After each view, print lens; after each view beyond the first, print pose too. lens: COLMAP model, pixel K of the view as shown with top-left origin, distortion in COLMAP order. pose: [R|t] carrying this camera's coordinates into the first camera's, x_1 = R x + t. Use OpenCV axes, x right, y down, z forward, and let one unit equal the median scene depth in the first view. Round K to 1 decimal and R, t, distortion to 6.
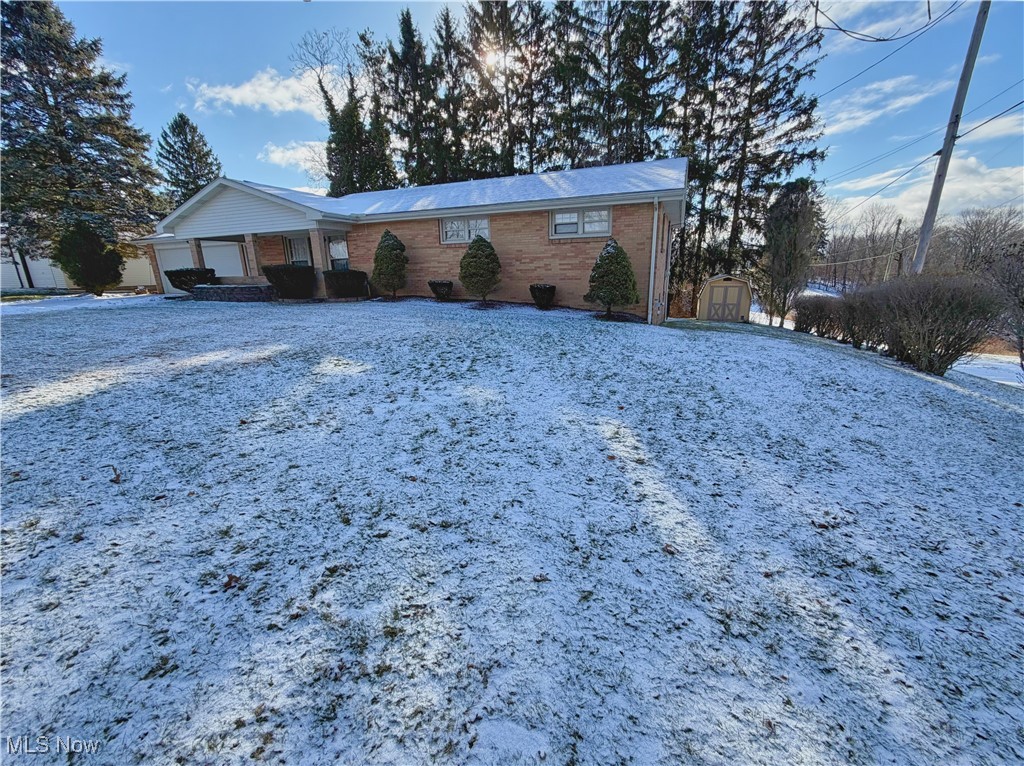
lens RADIAL K [[403.8, 0, 507.5], [0, 403.8, 384.1], [0, 0, 1]] dist [-0.001058, 0.000308]
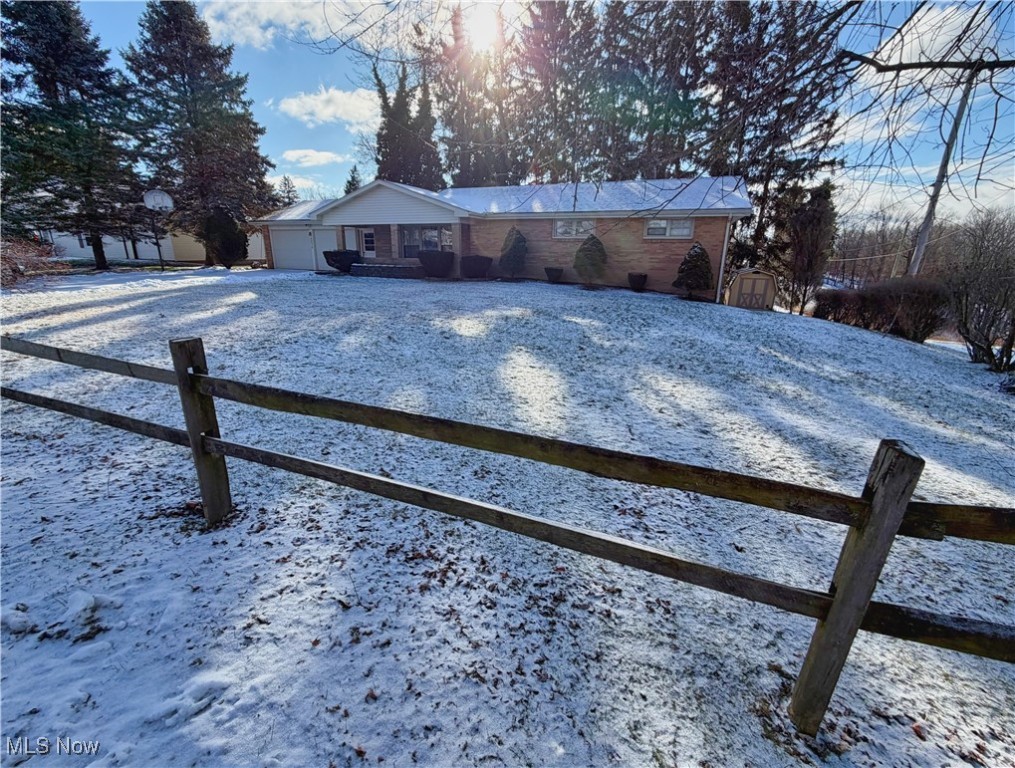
lens RADIAL K [[417.7, 0, 511.9], [0, 417.7, 382.7], [0, 0, 1]] dist [0.001376, -0.000166]
pose [[0.999388, 0.028311, 0.020561, -0.133759], [-0.028809, 0.999288, 0.024349, 0.036622], [-0.019857, -0.024926, 0.999492, -0.148823]]
